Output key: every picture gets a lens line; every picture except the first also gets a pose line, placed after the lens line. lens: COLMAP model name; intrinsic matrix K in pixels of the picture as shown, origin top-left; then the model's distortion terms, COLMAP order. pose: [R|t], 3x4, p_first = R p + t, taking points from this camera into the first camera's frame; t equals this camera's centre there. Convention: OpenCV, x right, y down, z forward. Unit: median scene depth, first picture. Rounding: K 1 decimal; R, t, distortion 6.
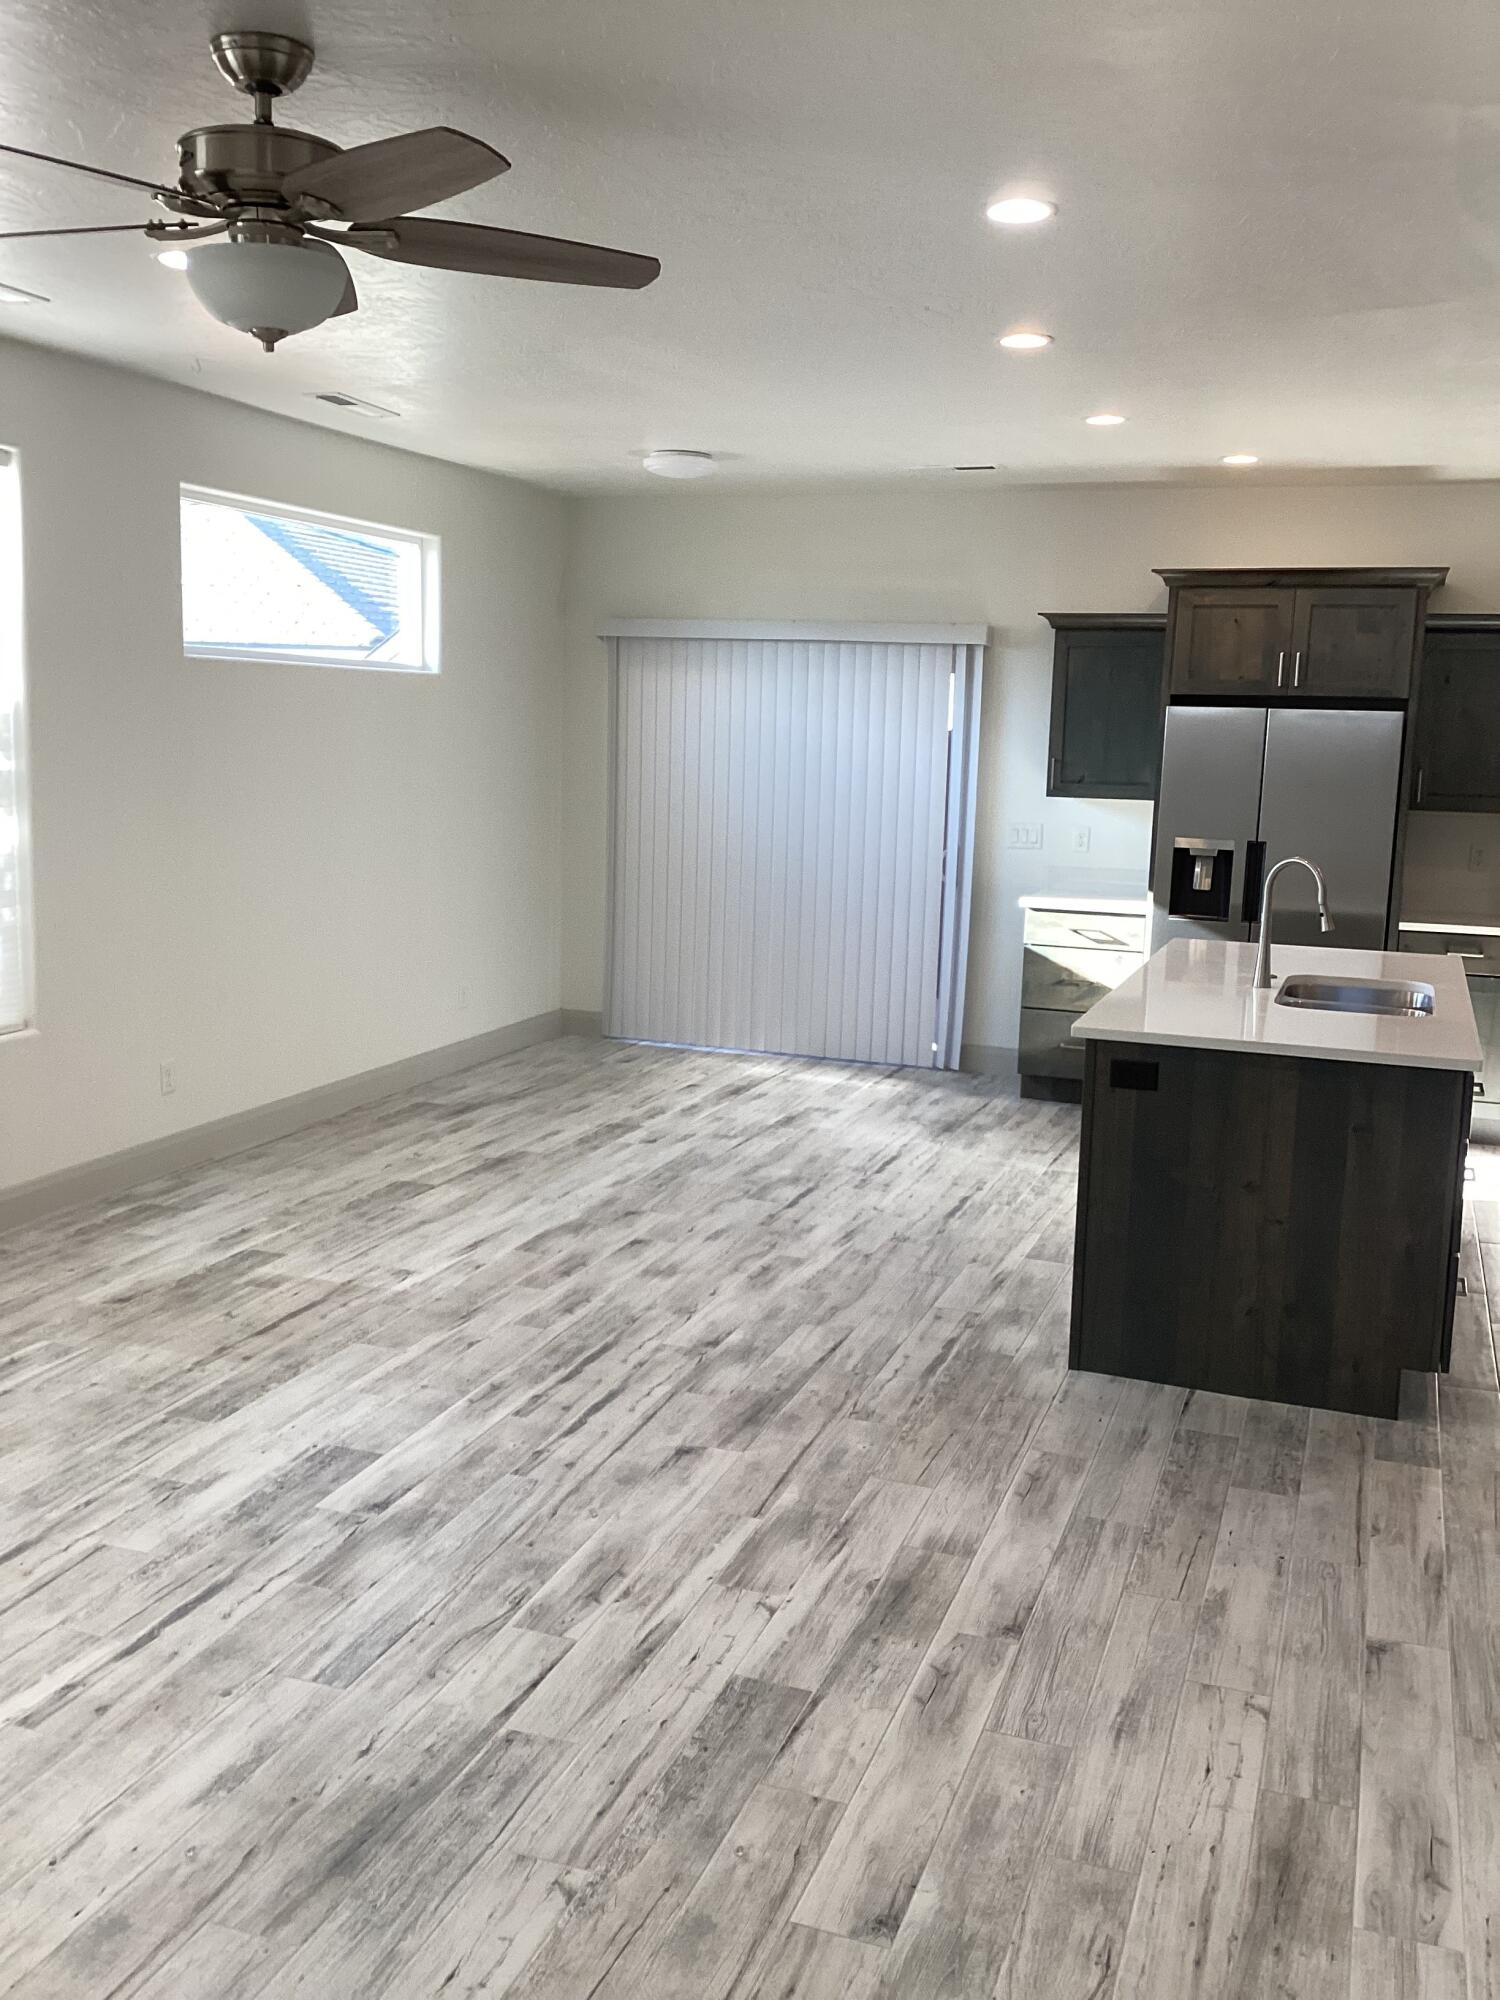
lens RADIAL K [[1791.8, 0, 755.8], [0, 1791.8, 995.7], [0, 0, 1]] dist [0.095630, -0.171192]
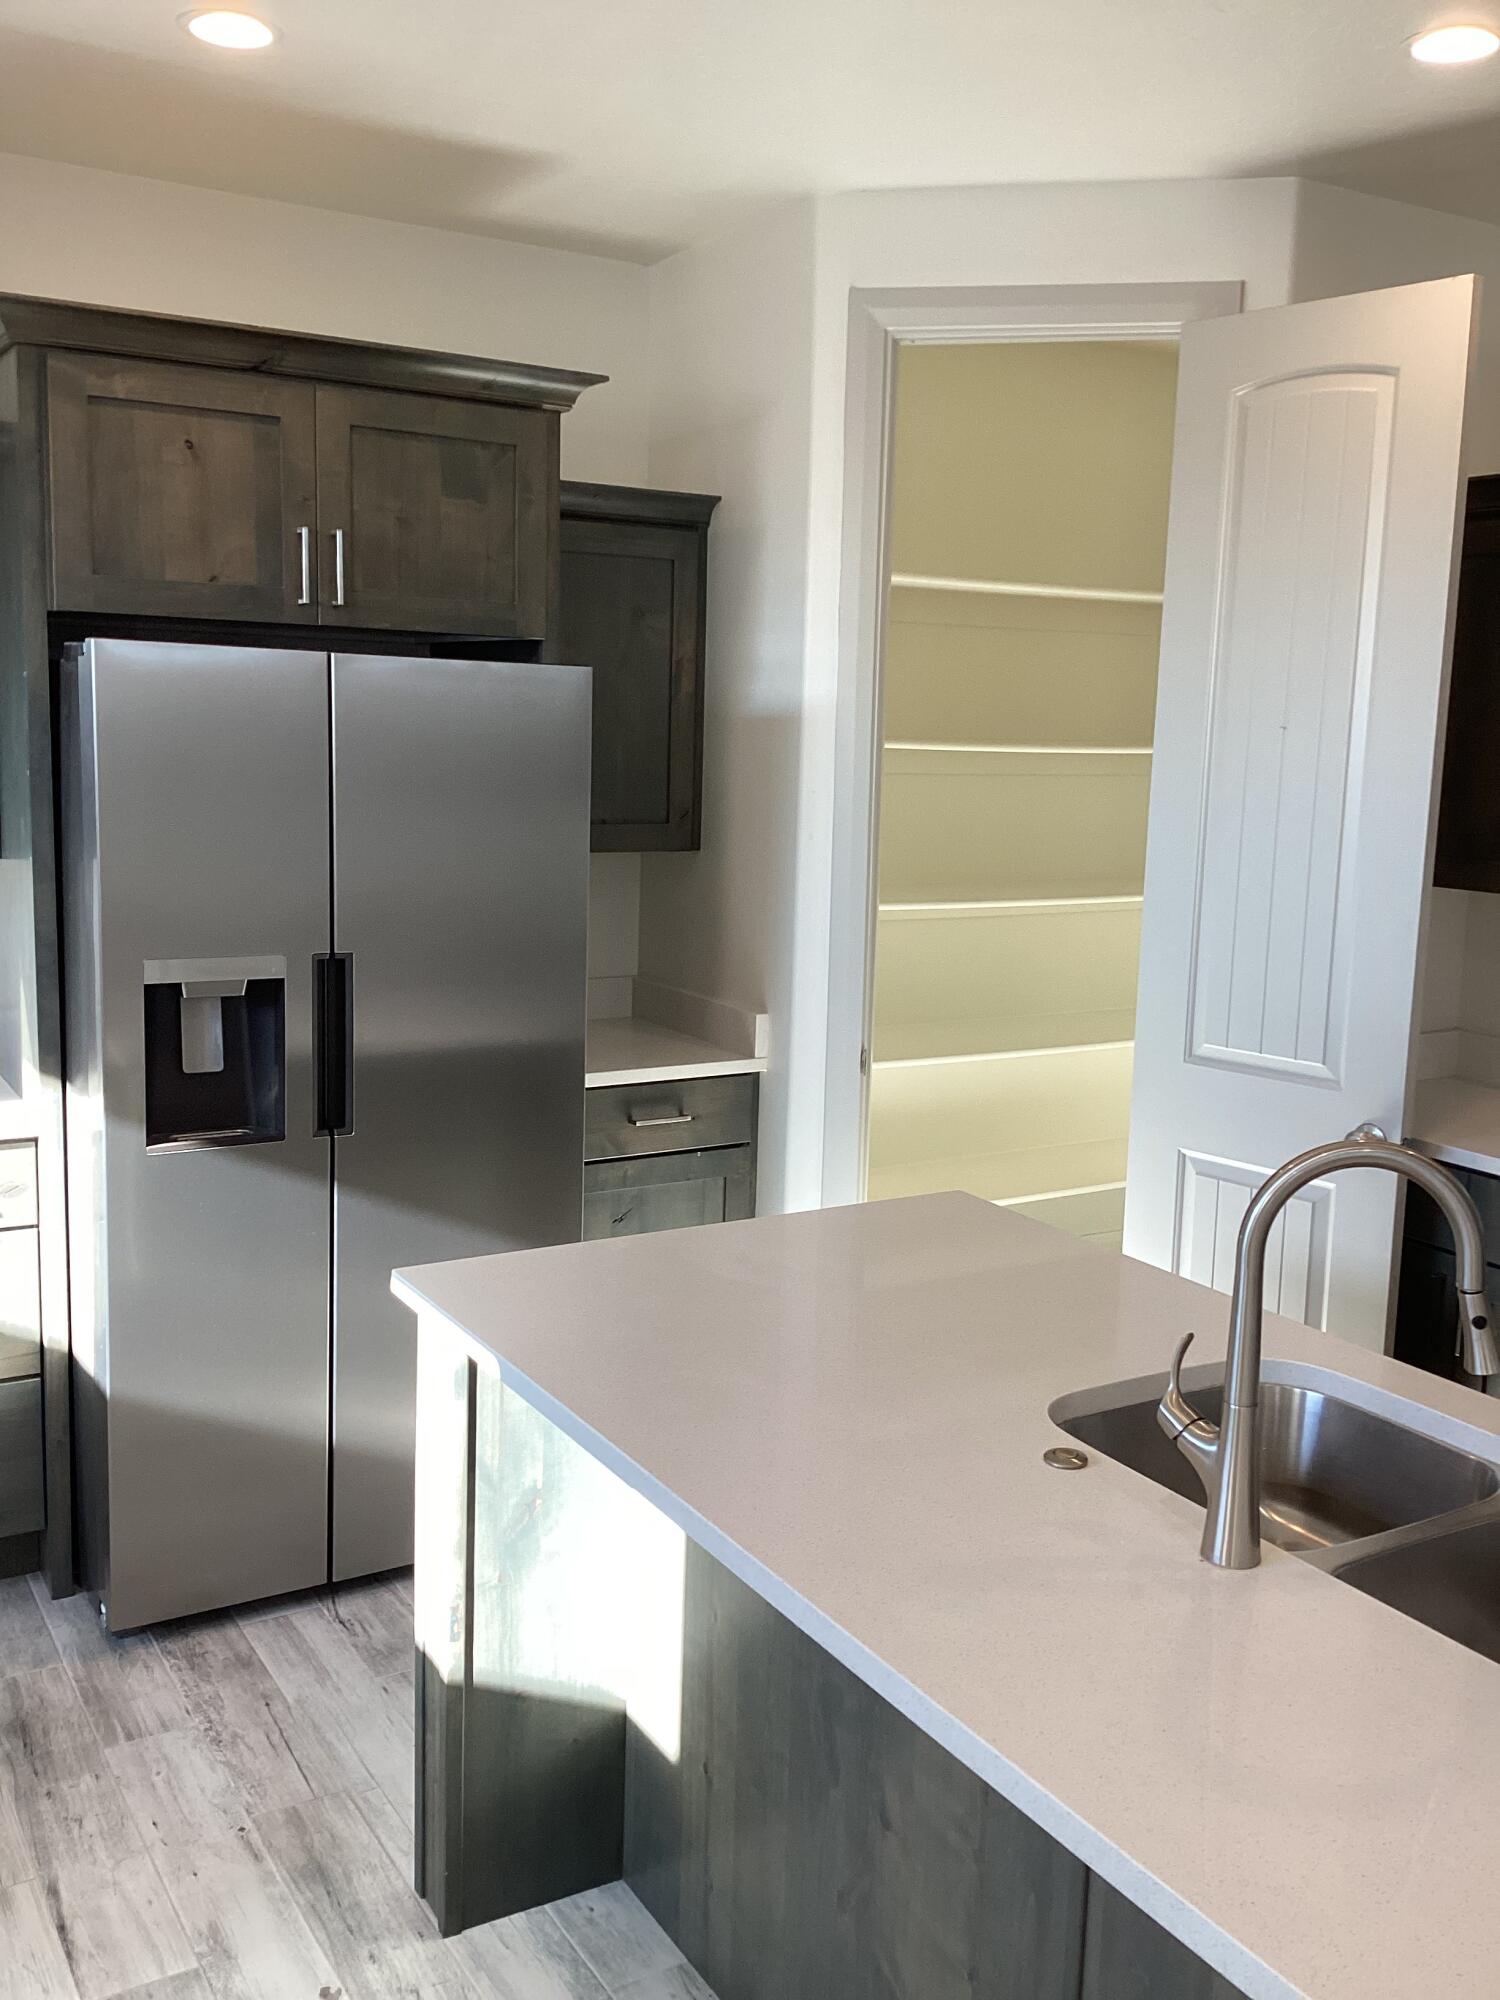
lens RADIAL K [[1807.5, 0, 750.0], [0, 1807.5, 1000.0], [0, 0, 1]] dist [0.077079, -0.122720]
pose [[0.633001, -0.127230, 0.763624, 0.002800], [0.106363, 0.991341, 0.077002, -0.164876], [-0.766809, 0.032479, 0.641053, 1.074559]]
